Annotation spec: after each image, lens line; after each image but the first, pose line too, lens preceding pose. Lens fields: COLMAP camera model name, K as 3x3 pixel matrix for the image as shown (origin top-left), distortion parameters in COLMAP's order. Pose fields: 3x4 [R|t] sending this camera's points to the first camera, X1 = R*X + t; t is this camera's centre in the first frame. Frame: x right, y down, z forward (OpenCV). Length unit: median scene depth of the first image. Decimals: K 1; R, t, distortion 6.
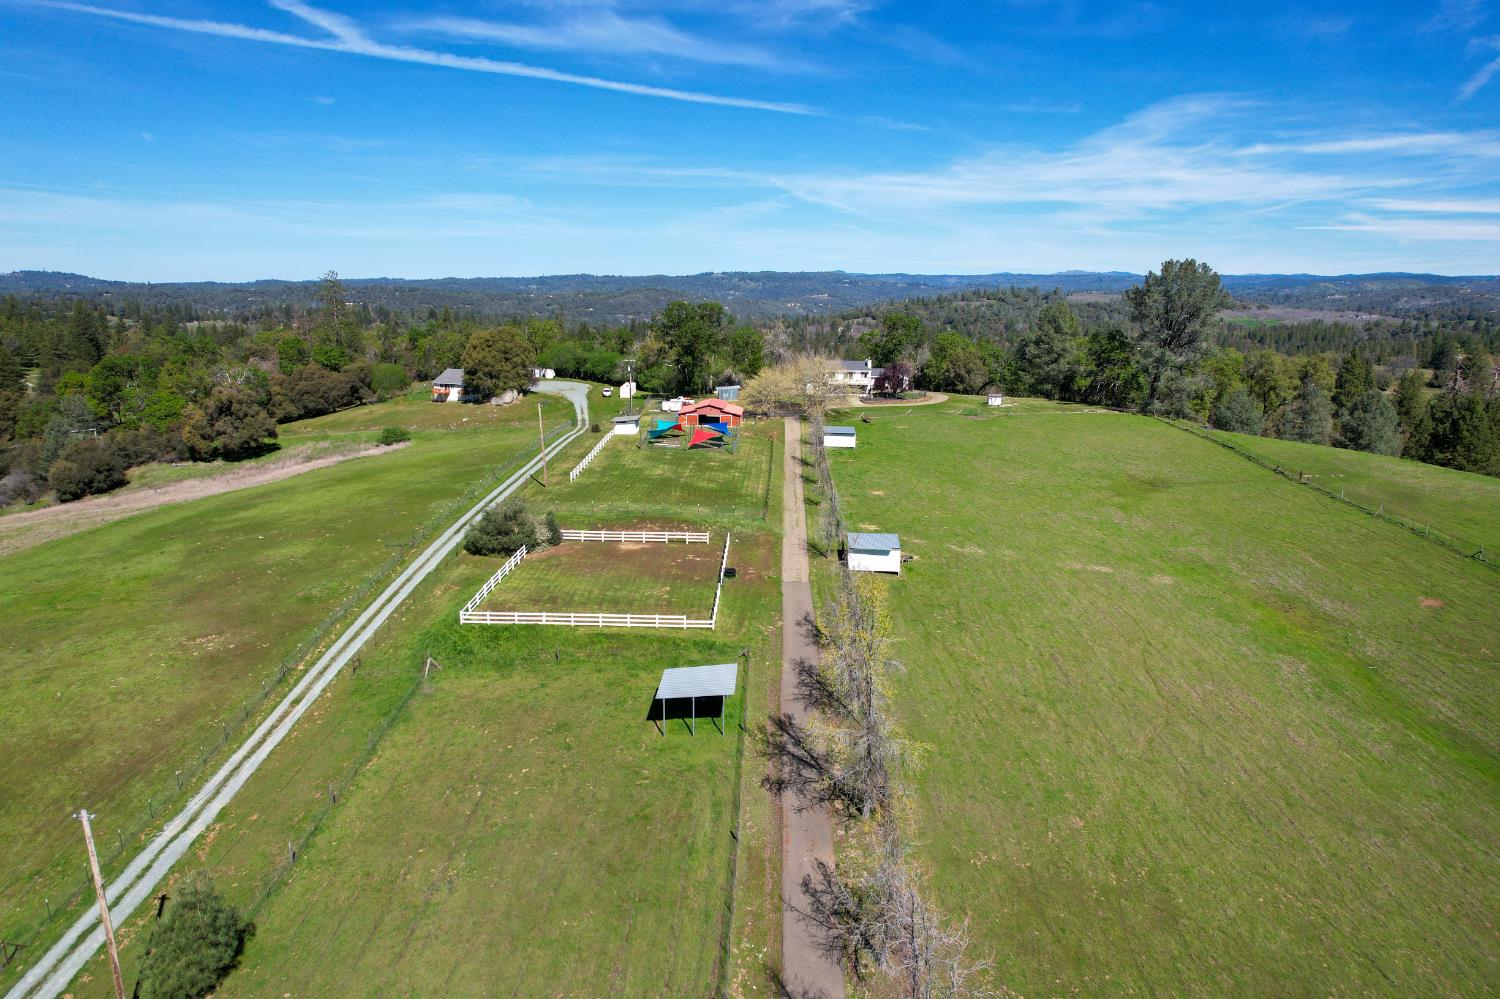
lens RADIAL K [[1006.8, 0, 750.0], [0, 1006.8, 499.5], [0, 0, 1]] dist [-0.047212, 0.001108]
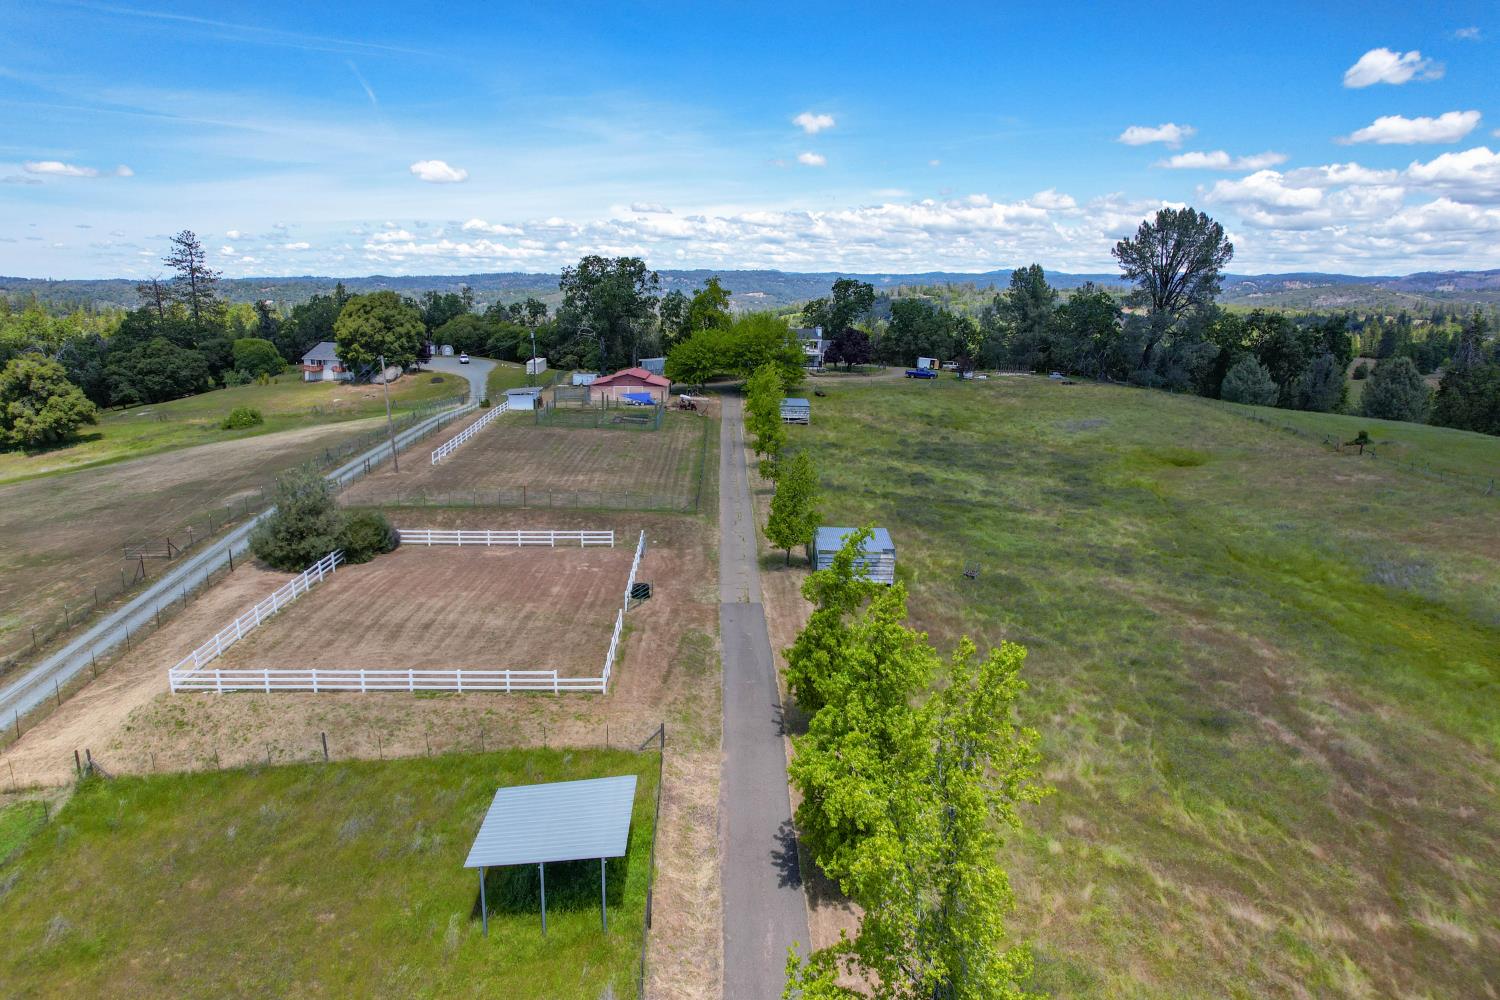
lens RADIAL K [[1006.8, 0, 750.0], [0, 1006.8, 500.0], [0, 0, 1]] dist [-0.047212, 0.001108]
pose [[0.998029, -0.013575, 0.061264, 0.006239], [0.013528, 0.999908, 0.001171, 0.007260], [-0.061274, -0.000340, 0.998121, 0.176604]]
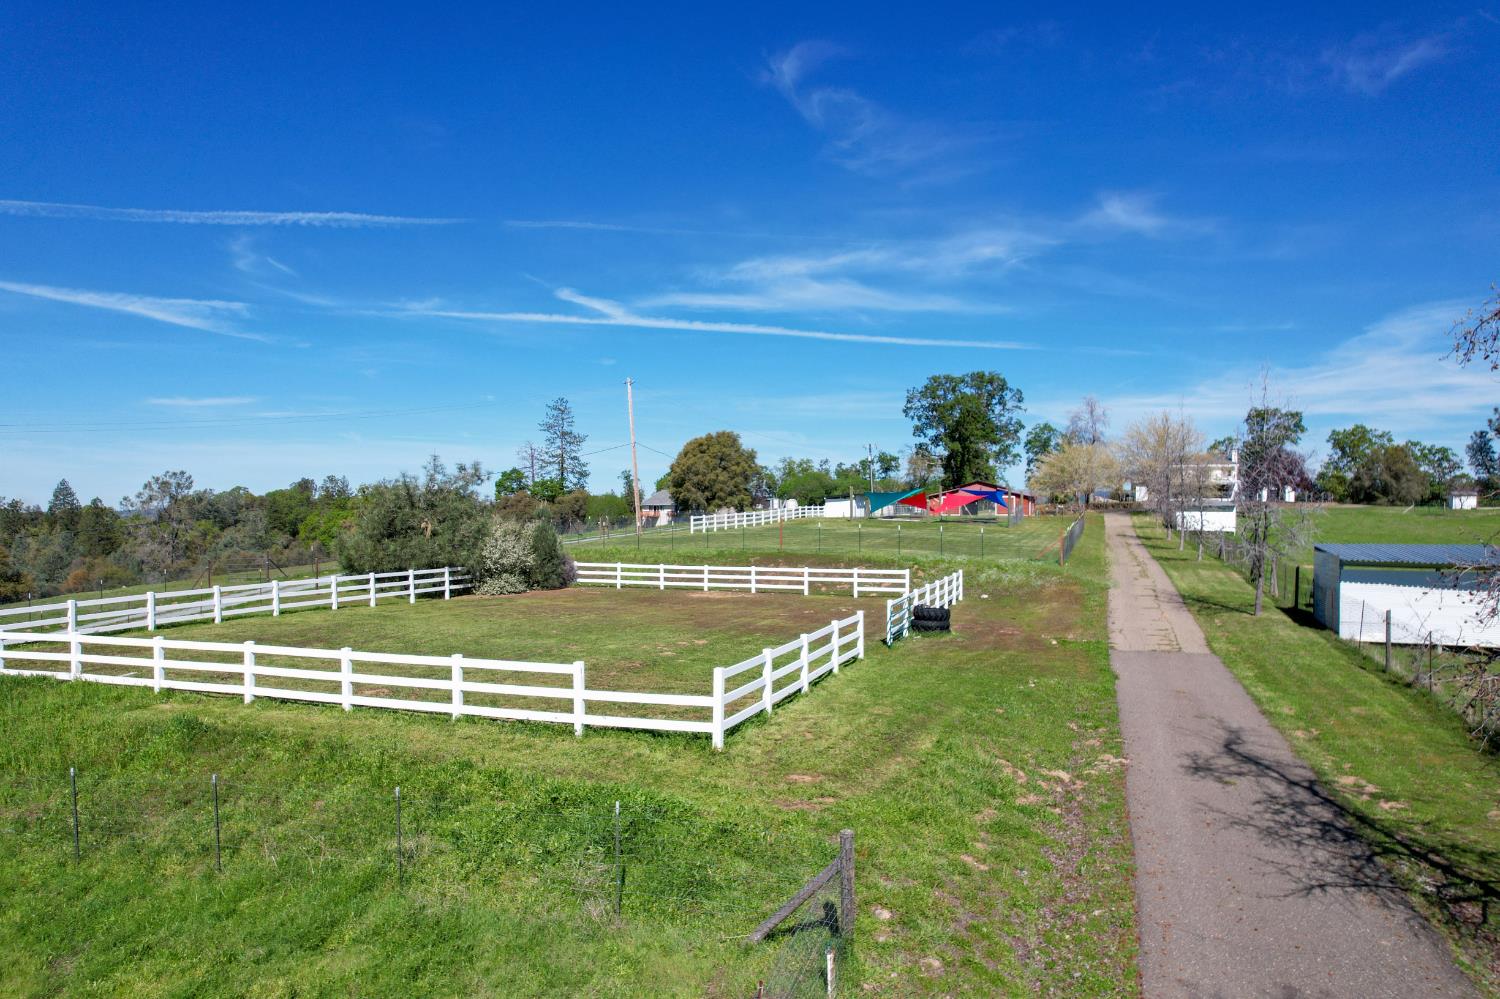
lens RADIAL K [[981.3, 0, 750.0], [0, 981.3, 499.5], [0, 0, 1]] dist [-0.056874, 0.000441]
pose [[0.952417, -0.010943, -0.304602, 0.009652], [-0.057146, 0.975223, -0.213717, 0.053500], [0.299393, 0.220955, 0.928193, 0.361394]]
